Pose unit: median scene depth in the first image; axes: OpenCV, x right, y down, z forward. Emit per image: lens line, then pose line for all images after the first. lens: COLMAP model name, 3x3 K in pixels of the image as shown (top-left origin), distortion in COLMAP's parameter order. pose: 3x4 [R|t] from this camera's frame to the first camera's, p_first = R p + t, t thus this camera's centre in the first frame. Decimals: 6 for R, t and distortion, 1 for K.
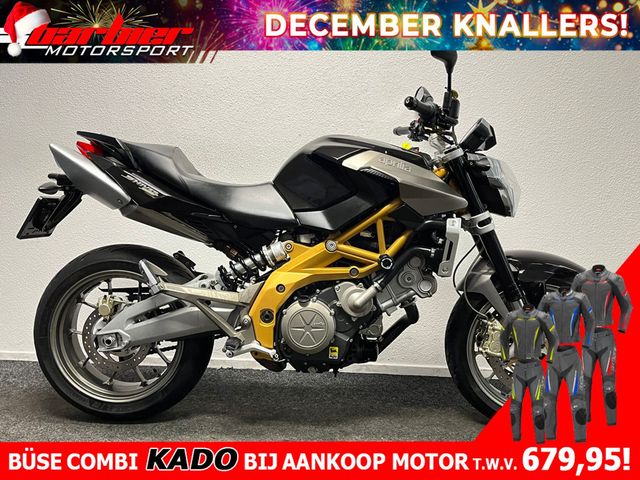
lens RADIAL K [[572.2, 0, 315.5], [0, 572.2, 238.8], [0, 0, 1]] dist [0.027632, -0.012006]
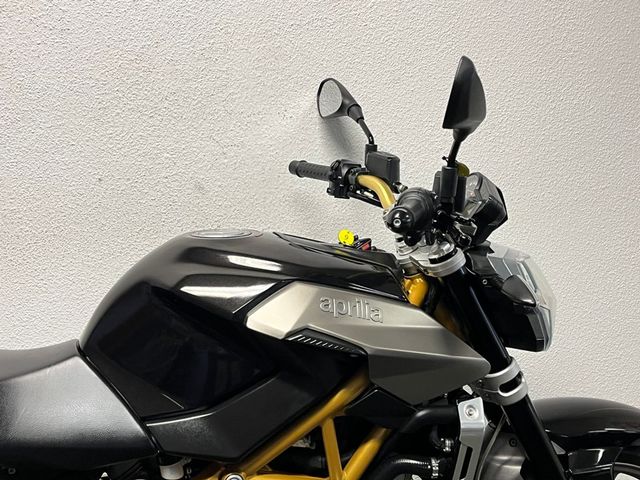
lens RADIAL K [[873.1, 0, 331.9], [0, 873.1, 230.7], [0, 0, 1]] dist [0.038413, 0.000000]
pose [[0.951595, -0.111727, 0.286328, -0.078900], [0.088809, 0.991804, 0.091854, -0.254197], [-0.294244, -0.061979, 0.953719, 0.280623]]
